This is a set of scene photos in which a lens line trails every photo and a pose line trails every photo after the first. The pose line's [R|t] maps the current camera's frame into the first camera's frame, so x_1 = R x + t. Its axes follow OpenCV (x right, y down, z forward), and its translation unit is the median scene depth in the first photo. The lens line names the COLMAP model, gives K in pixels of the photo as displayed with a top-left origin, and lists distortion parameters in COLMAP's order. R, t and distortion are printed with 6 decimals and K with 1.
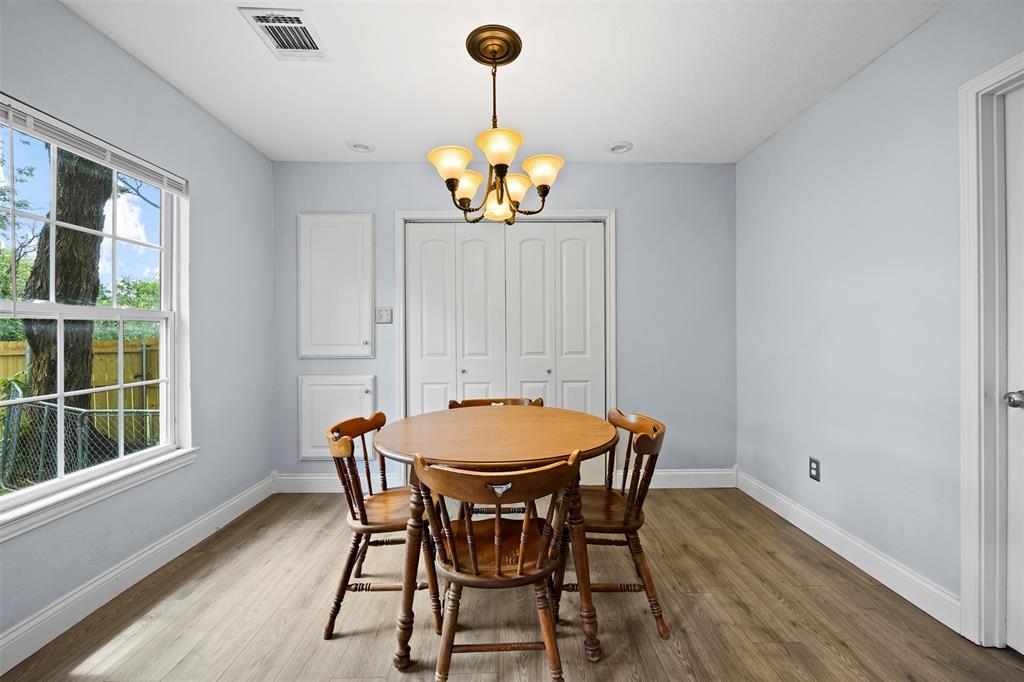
lens RADIAL K [[405.1, 0, 517.8], [0, 405.1, 336.6], [0, 0, 1]] dist [-0.000976, -0.000059]
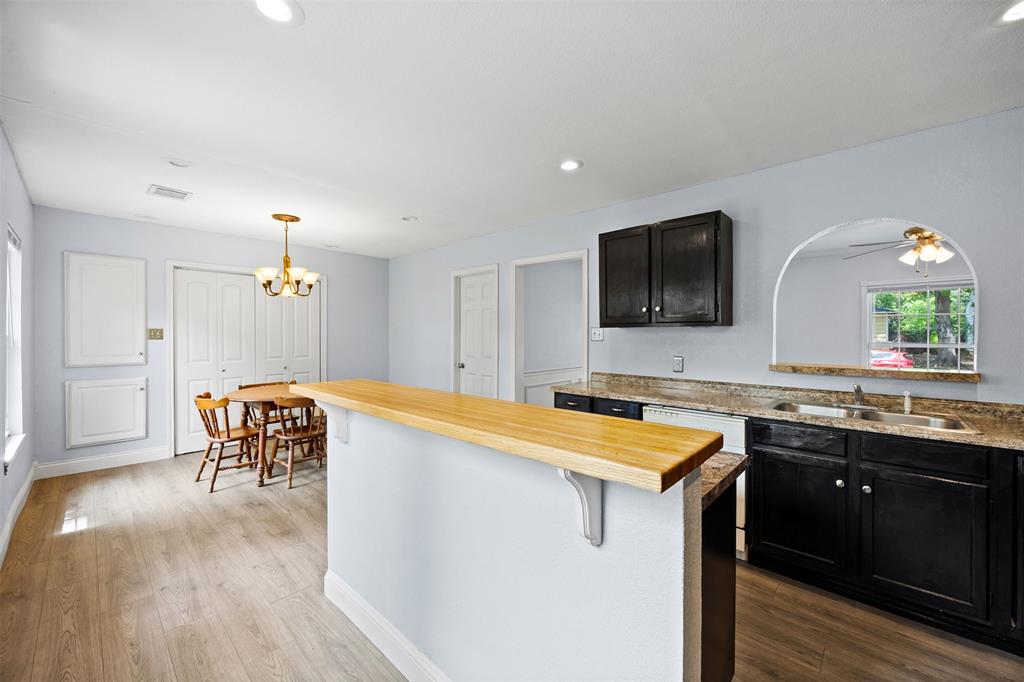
lens RADIAL K [[402.6, 0, 511.5], [0, 402.6, 338.7], [0, 0, 1]] dist [0.000483, 0.000142]
pose [[0.706895, 0.002033, 0.707316, -0.449633], [-0.002465, 0.999997, -0.000411, -0.037375], [-0.707315, -0.001453, 0.706897, -0.854865]]
